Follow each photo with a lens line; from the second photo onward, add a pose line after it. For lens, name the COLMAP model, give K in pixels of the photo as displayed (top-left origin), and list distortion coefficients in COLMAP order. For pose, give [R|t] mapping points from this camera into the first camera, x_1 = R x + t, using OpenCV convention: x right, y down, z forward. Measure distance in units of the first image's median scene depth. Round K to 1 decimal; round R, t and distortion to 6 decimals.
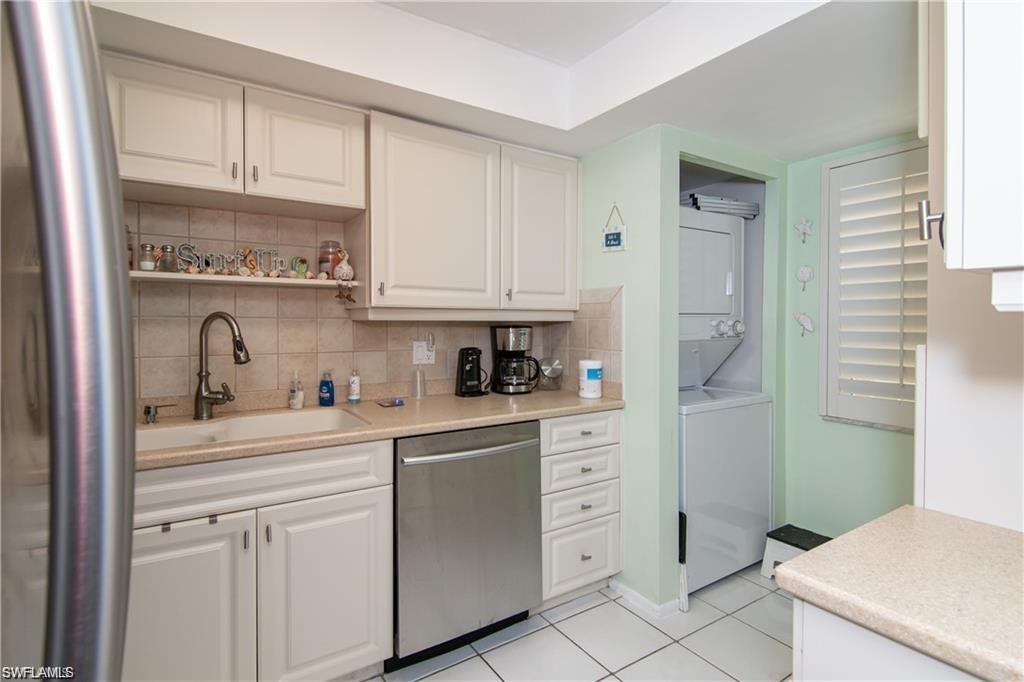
lens RADIAL K [[492.5, 0, 484.8], [0, 492.5, 326.0], [0, 0, 1]] dist [-0.000872, -0.000102]
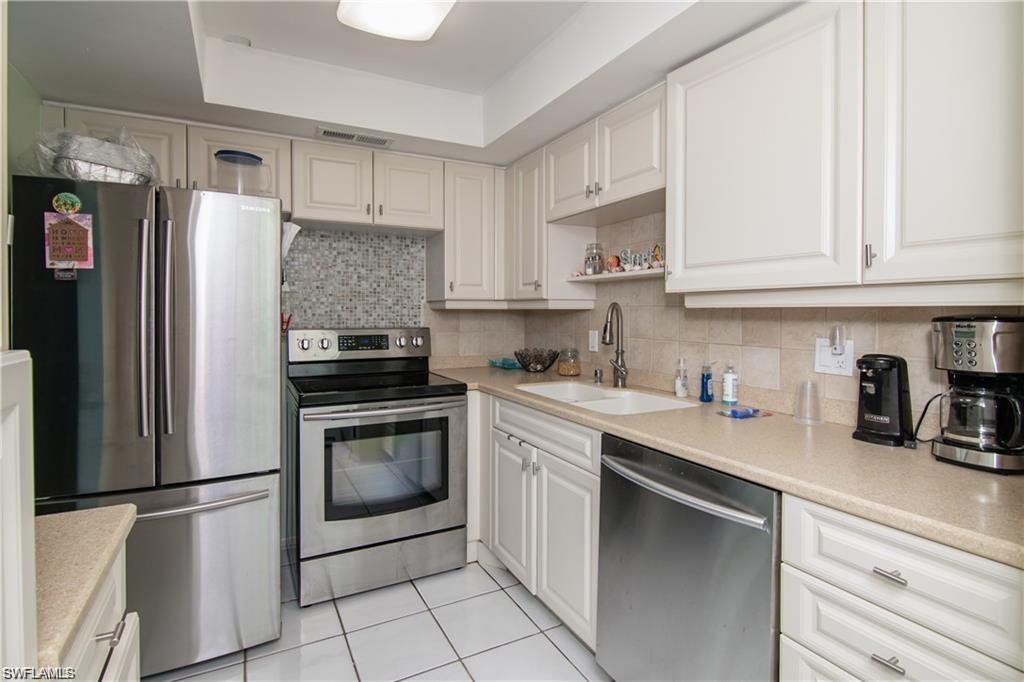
lens RADIAL K [[515.8, 0, 512.1], [0, 515.8, 314.9], [0, 0, 1]] dist [-0.000317, -0.000127]
pose [[-0.063830, 0.008871, -0.997921, 0.739329], [-0.005248, 0.999944, 0.009224, -0.005950], [0.997947, 0.005826, -0.063780, 0.791006]]
